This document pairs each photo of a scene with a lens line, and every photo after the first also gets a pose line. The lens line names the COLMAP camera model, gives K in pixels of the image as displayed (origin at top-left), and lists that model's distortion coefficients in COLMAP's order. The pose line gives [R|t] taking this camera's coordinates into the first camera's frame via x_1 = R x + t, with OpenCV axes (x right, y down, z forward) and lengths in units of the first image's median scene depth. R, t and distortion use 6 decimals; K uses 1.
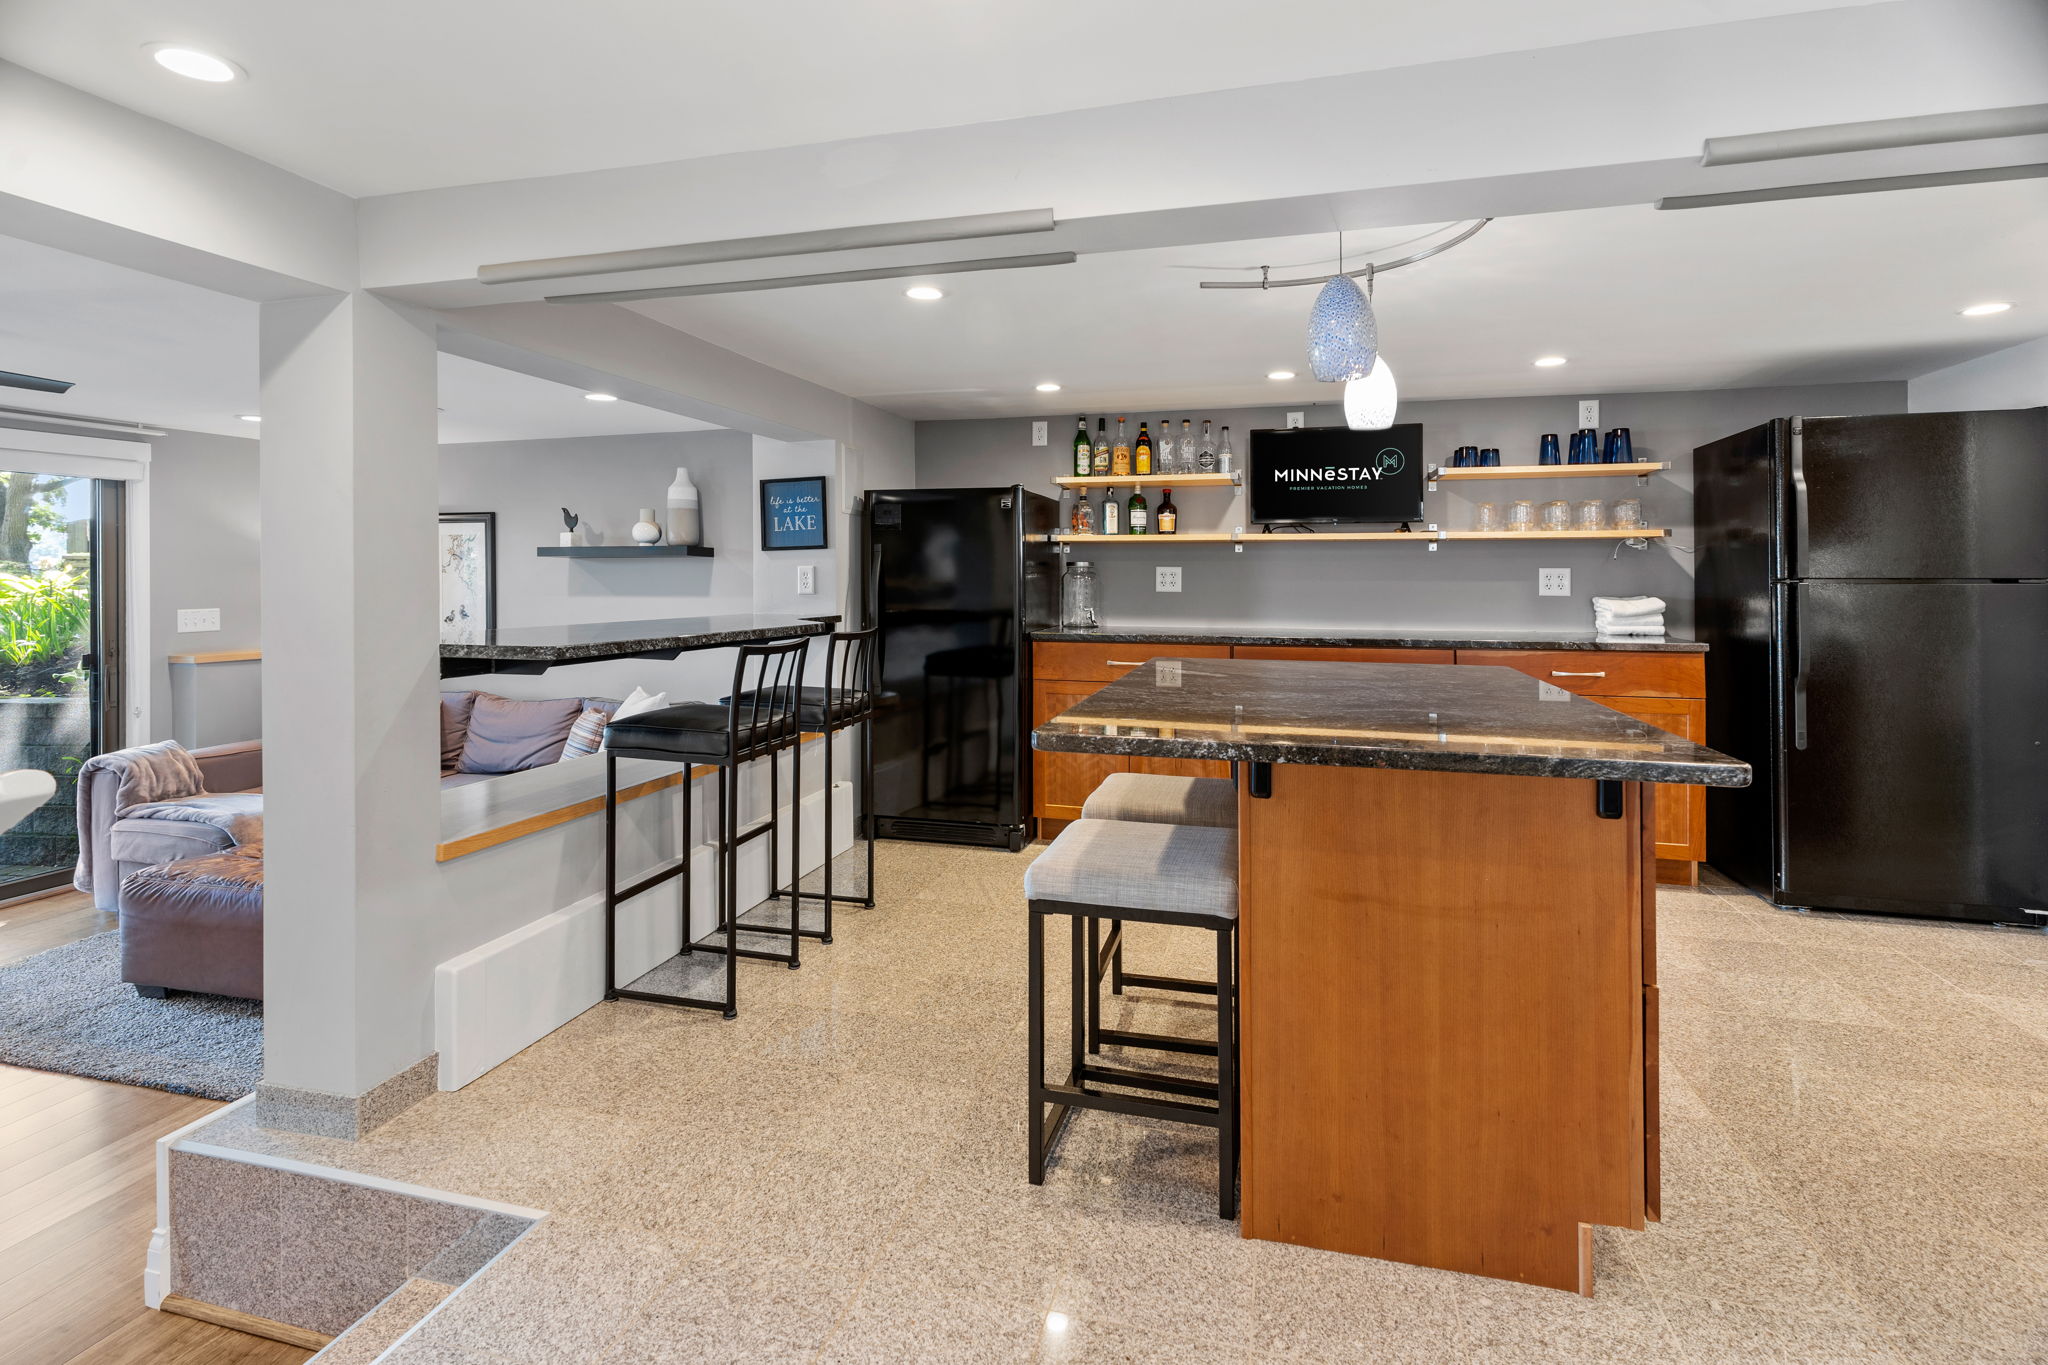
lens RADIAL K [[1034.0, 0, 1017.4], [0, 1034.0, 584.7], [0, 0, 1]] dist [0.002004, 0.000152]
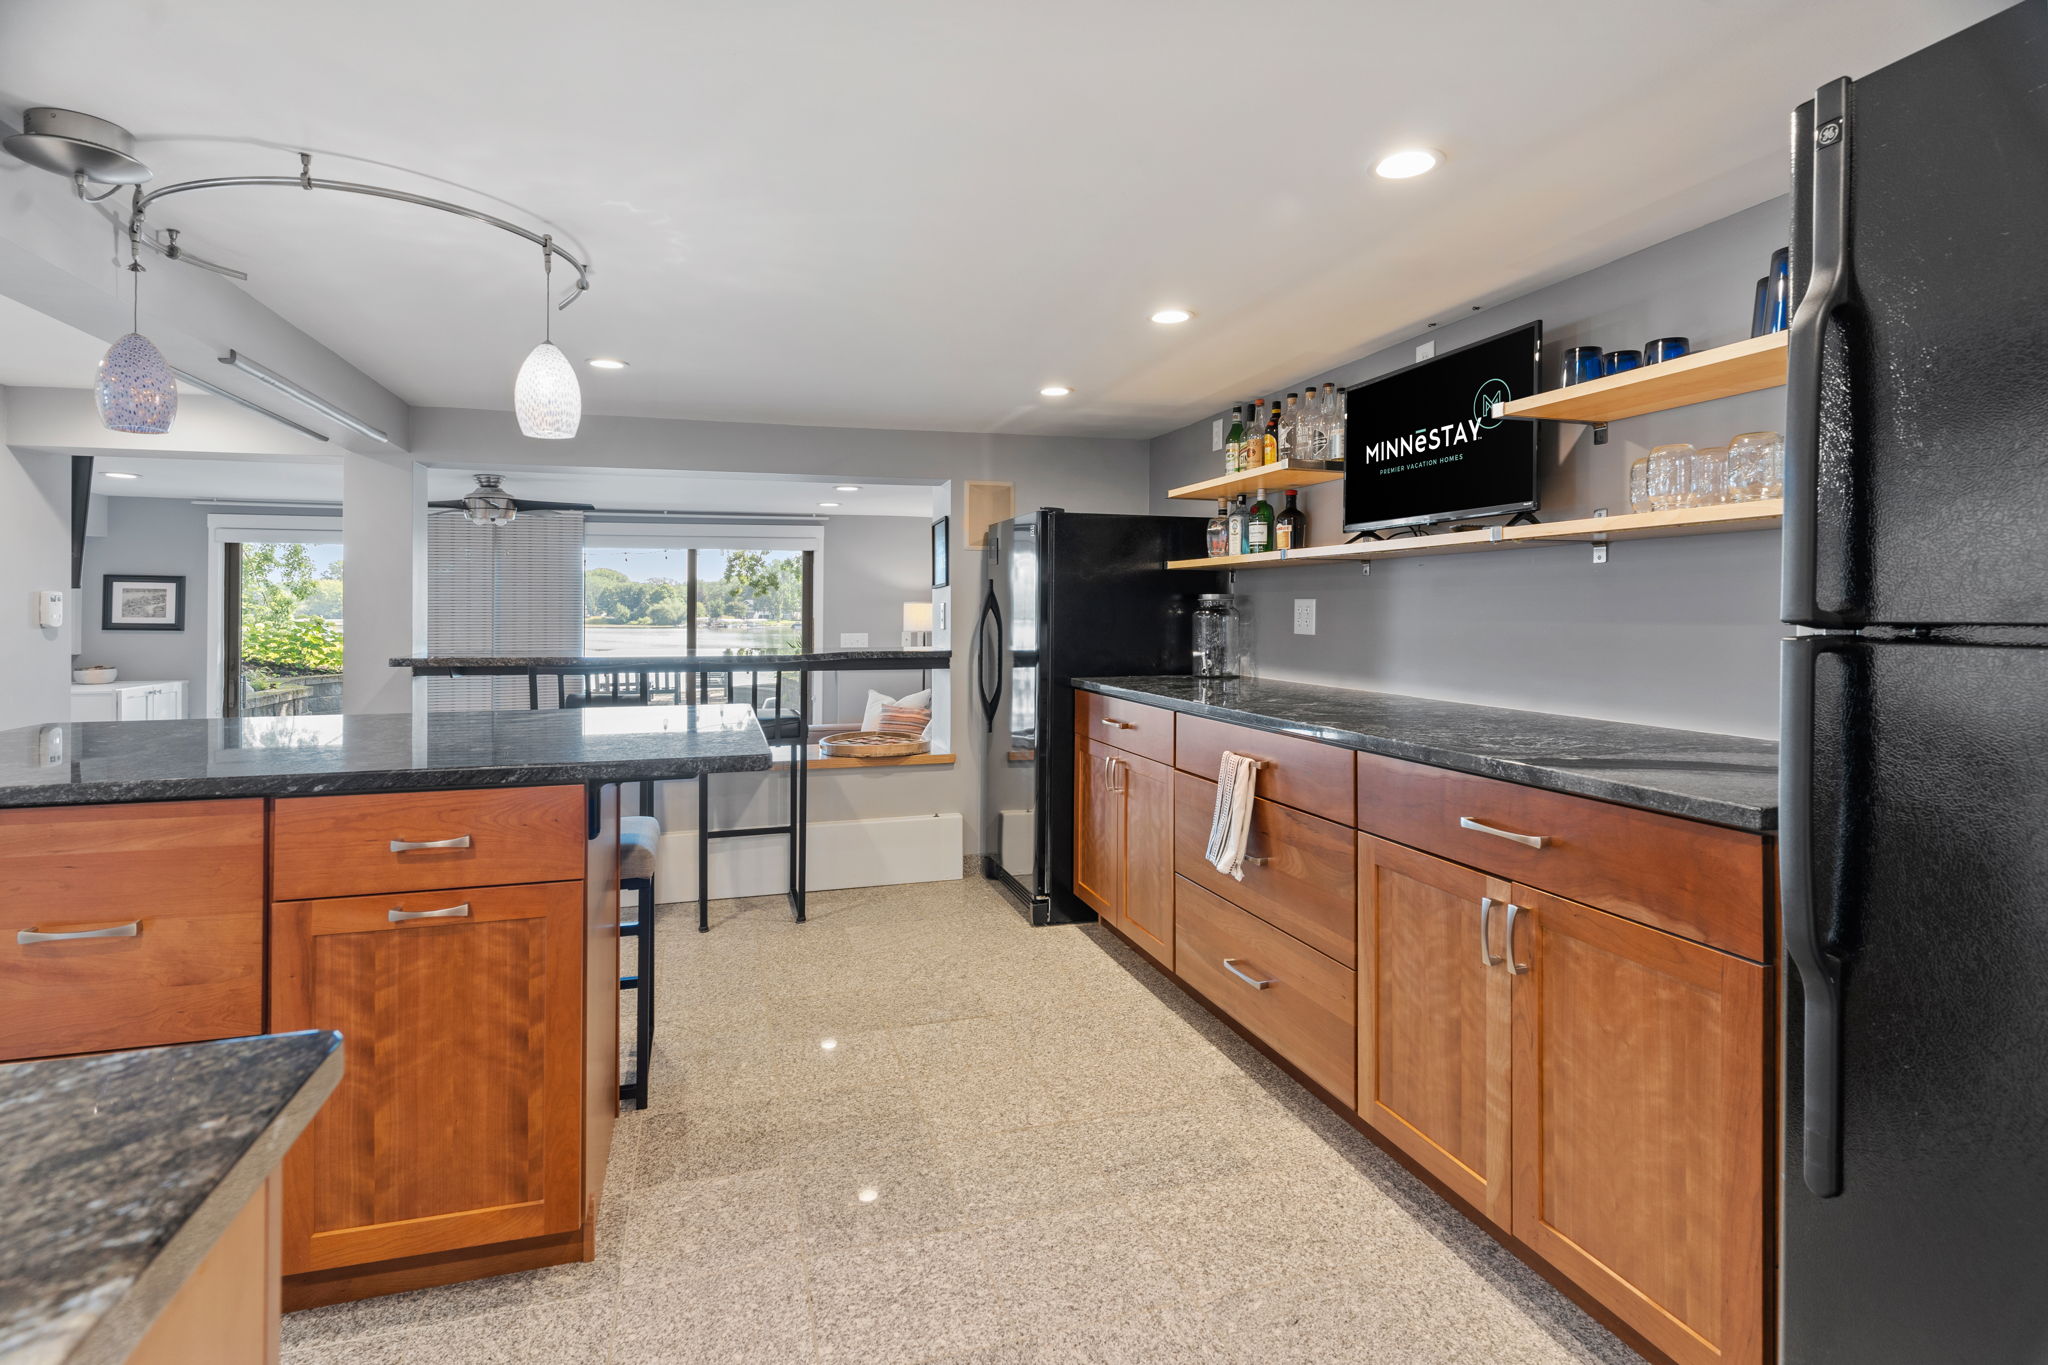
lens RADIAL K [[1034.0, 0, 1017.4], [0, 1034.0, 584.7], [0, 0, 1]] dist [0.002004, 0.000152]
pose [[0.515145, -0.020585, -0.856856, 0.671464], [-0.006954, 0.999578, -0.028194, -0.005713], [0.857075, 0.020483, 0.514784, 0.479813]]
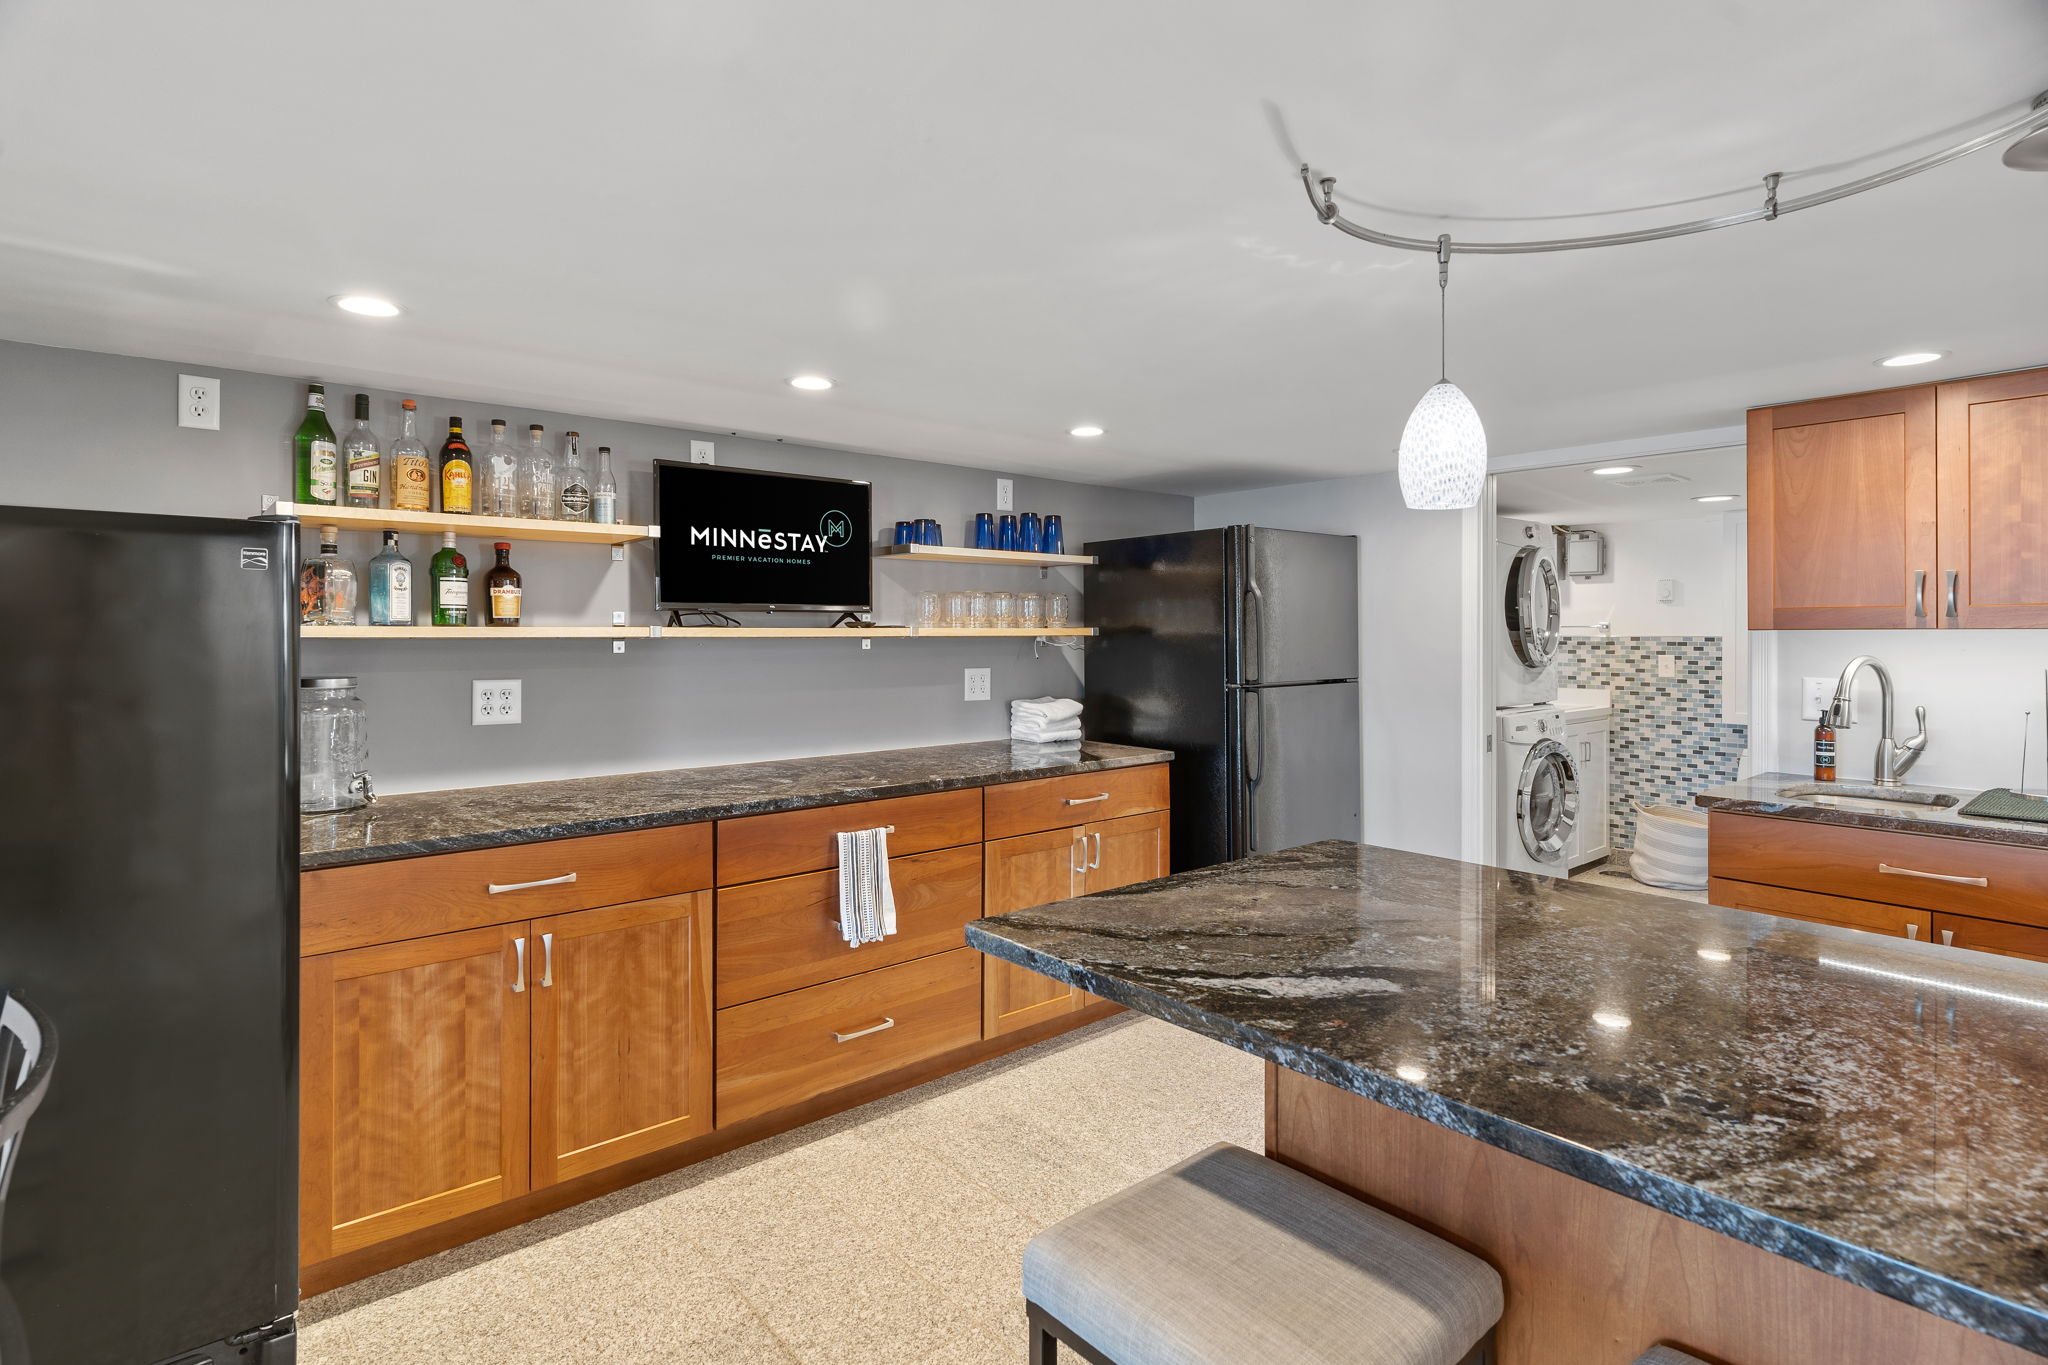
lens RADIAL K [[1020.9, 0, 1012.5], [0, 1020.9, 635.2], [0, 0, 1]] dist [-0.007814, -0.001034]
pose [[0.568524, -0.003234, 0.822660, -0.155951], [0.006783, 0.999977, -0.000756, -0.040803], [-0.822638, 0.006010, 0.568533, 0.466716]]
